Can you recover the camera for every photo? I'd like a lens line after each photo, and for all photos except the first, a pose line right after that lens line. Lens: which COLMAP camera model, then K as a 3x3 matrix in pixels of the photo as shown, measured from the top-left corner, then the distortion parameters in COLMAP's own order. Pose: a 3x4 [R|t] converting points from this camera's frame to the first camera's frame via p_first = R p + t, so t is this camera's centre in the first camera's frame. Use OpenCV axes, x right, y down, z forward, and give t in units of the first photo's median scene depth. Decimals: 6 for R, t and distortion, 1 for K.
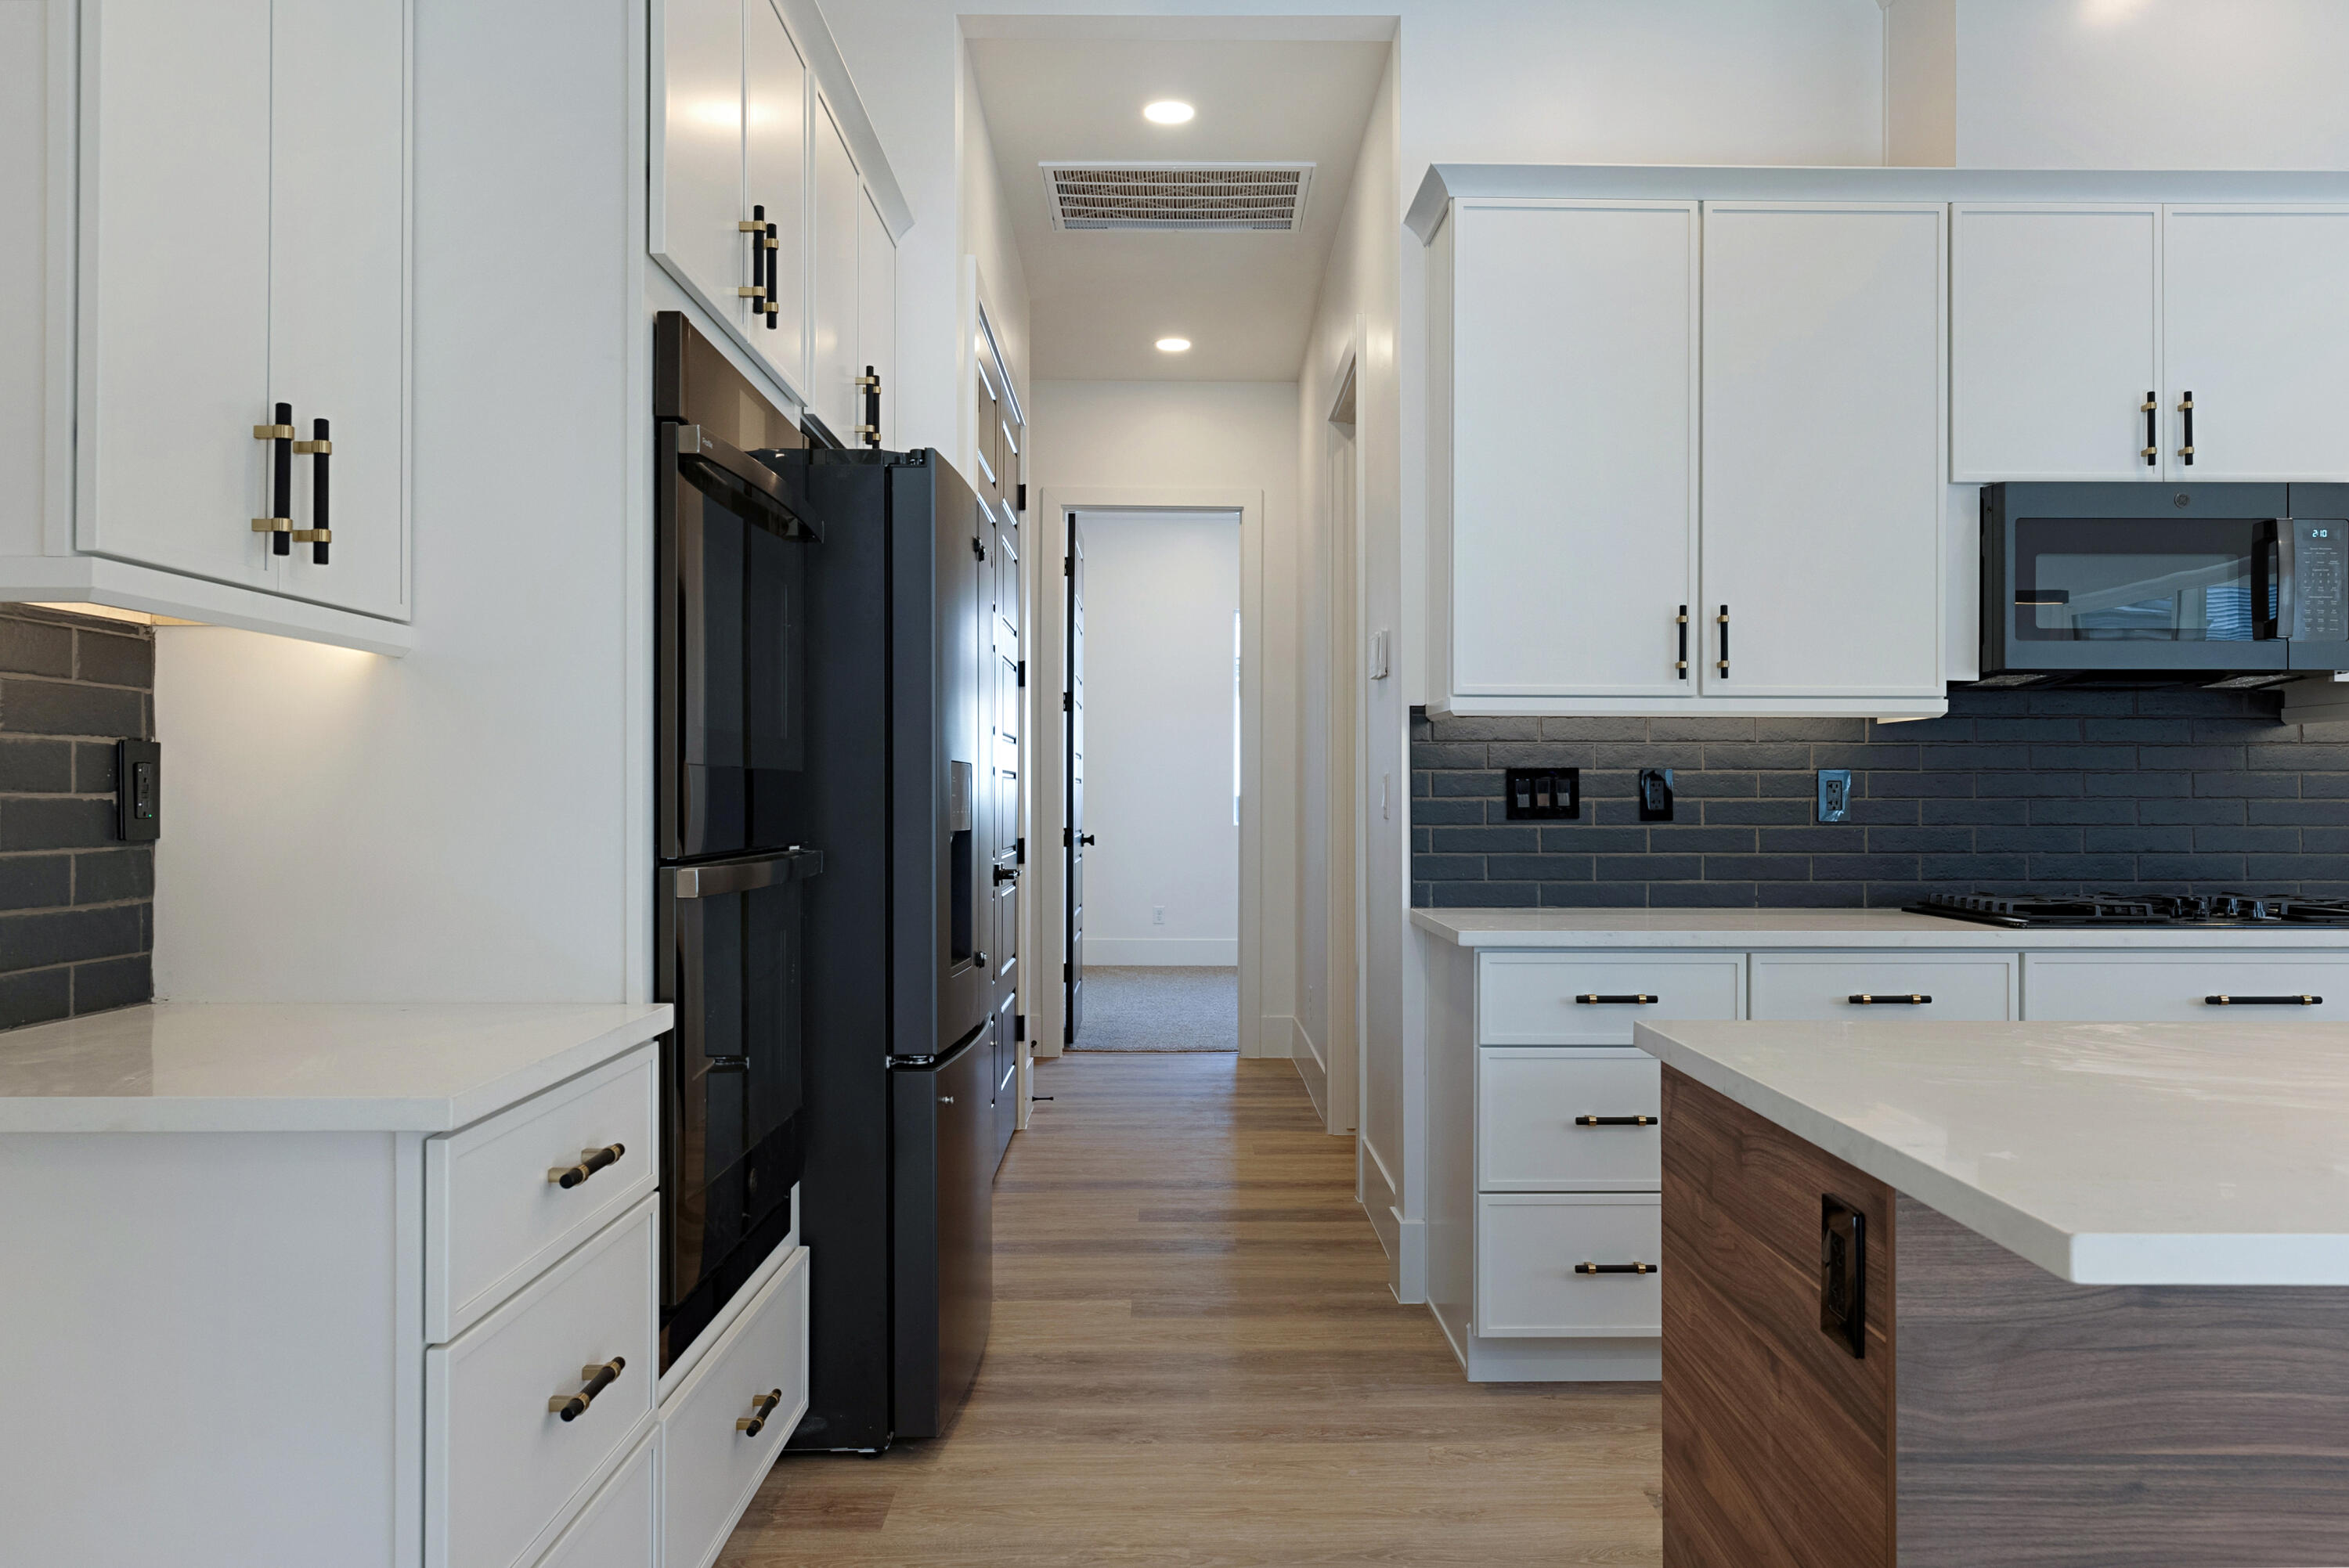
lens RADIAL K [[1706.5, 0, 1199.8], [0, 1706.5, 784.4], [0, 0, 1]] dist [0.000324, 0.002357]
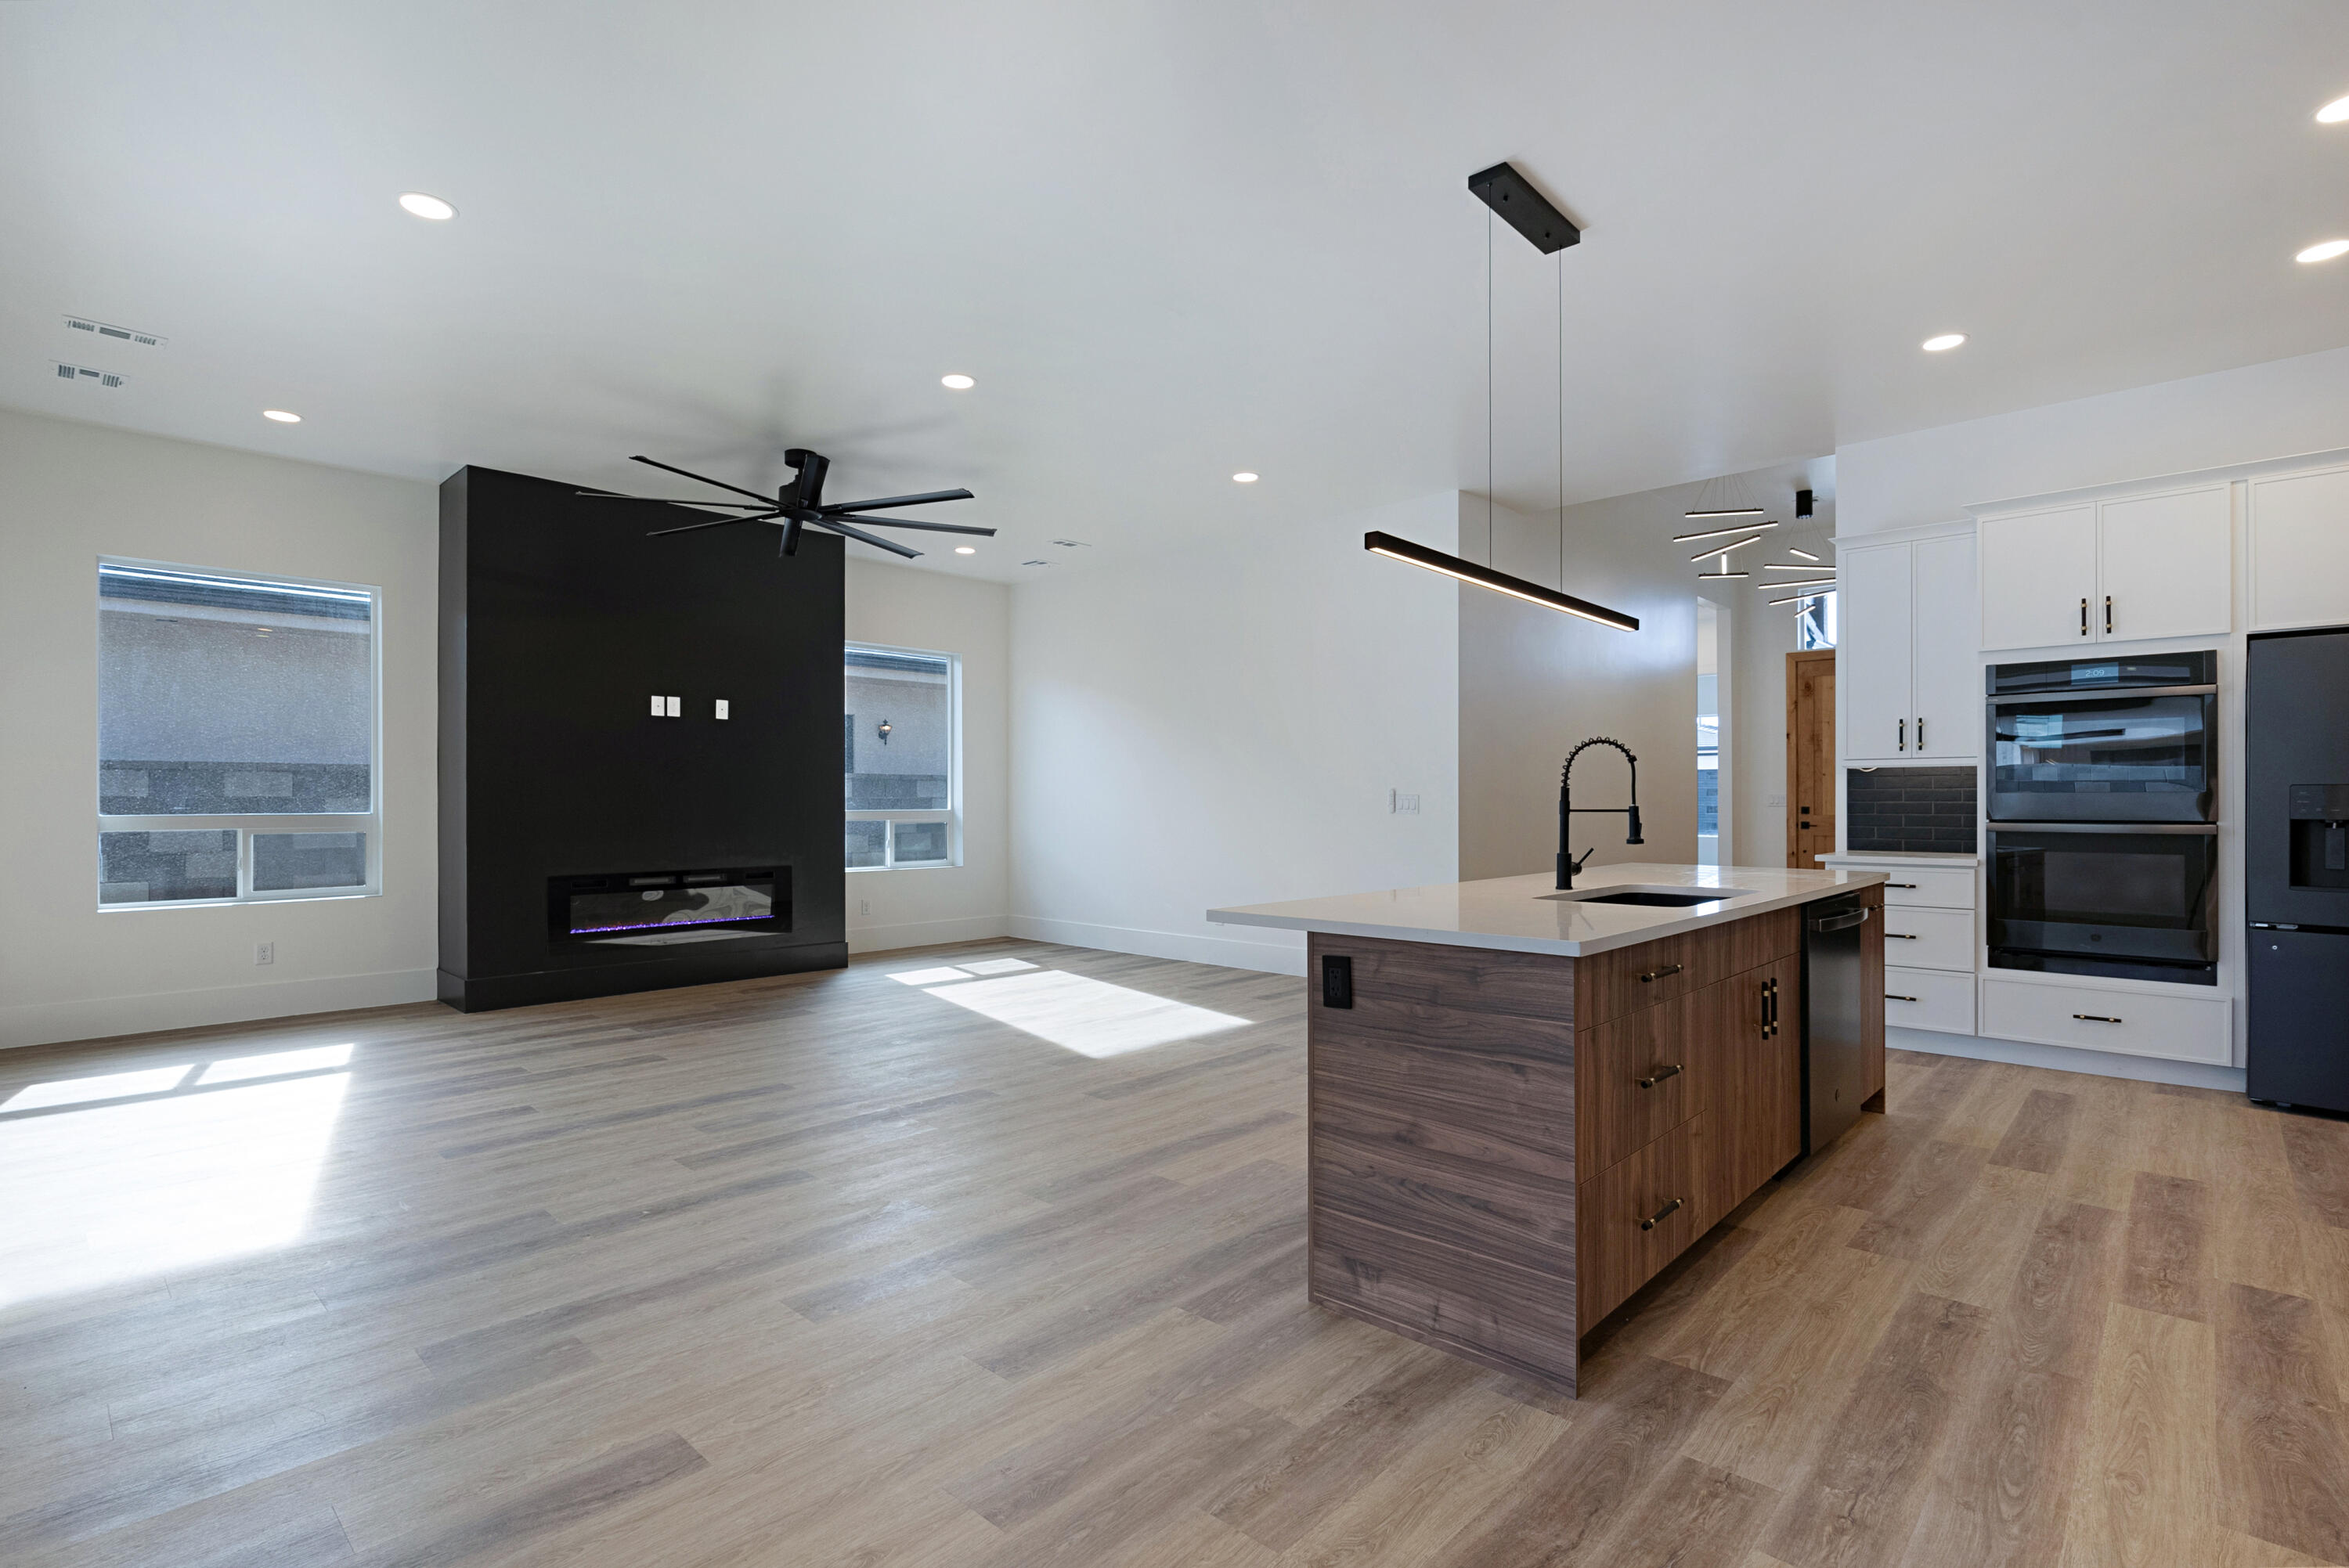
lens RADIAL K [[1105.8, 0, 1177.9], [0, 1105.8, 806.5], [0, 0, 1]] dist [-0.000281, 0.001924]
pose [[-0.691122, 0.002926, -0.722733, 1.503279], [0.005870, 0.999982, -0.001565, 0.004226], [0.722715, -0.005324, -0.691126, 0.823282]]
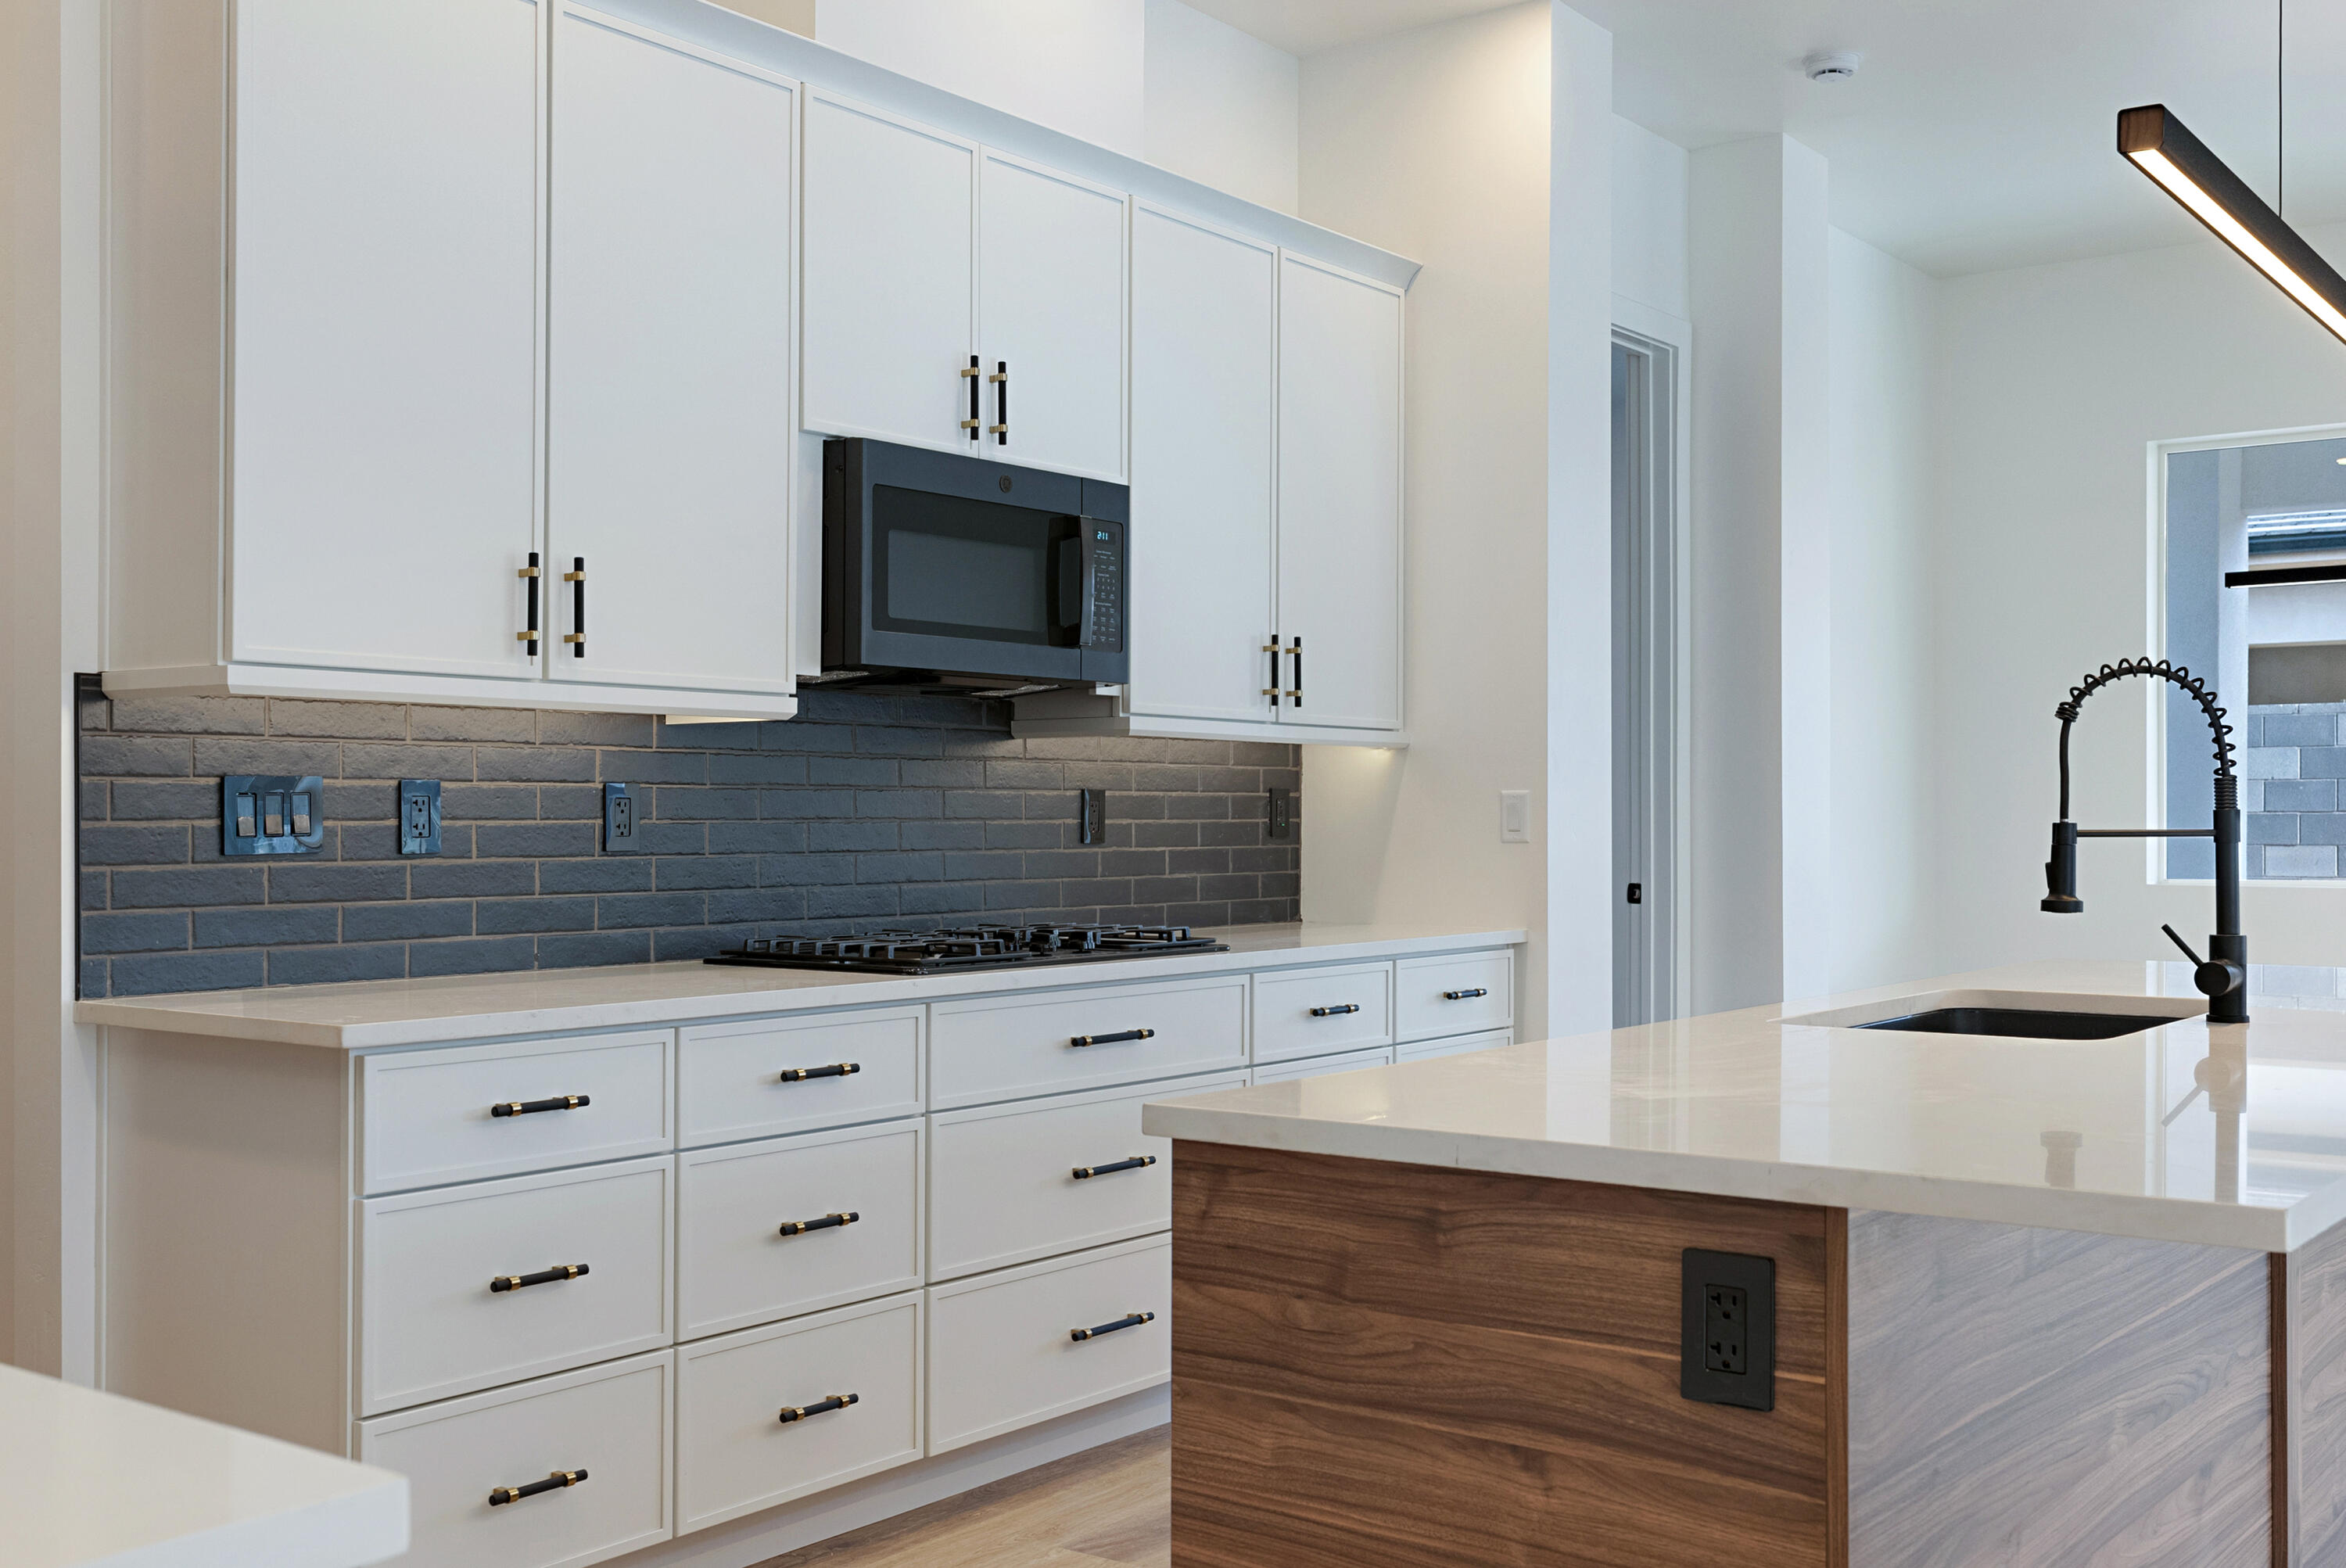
lens RADIAL K [[2362.6, 0, 1133.8], [0, 2362.6, 809.0], [0, 0, 1]] dist [0.001165, -0.005486]
pose [[0.616243, 0.001064, 0.787555, -0.342458], [-0.003776, 0.999992, 0.001603, 0.000295], [-0.787547, -0.003961, 0.616242, 0.185530]]
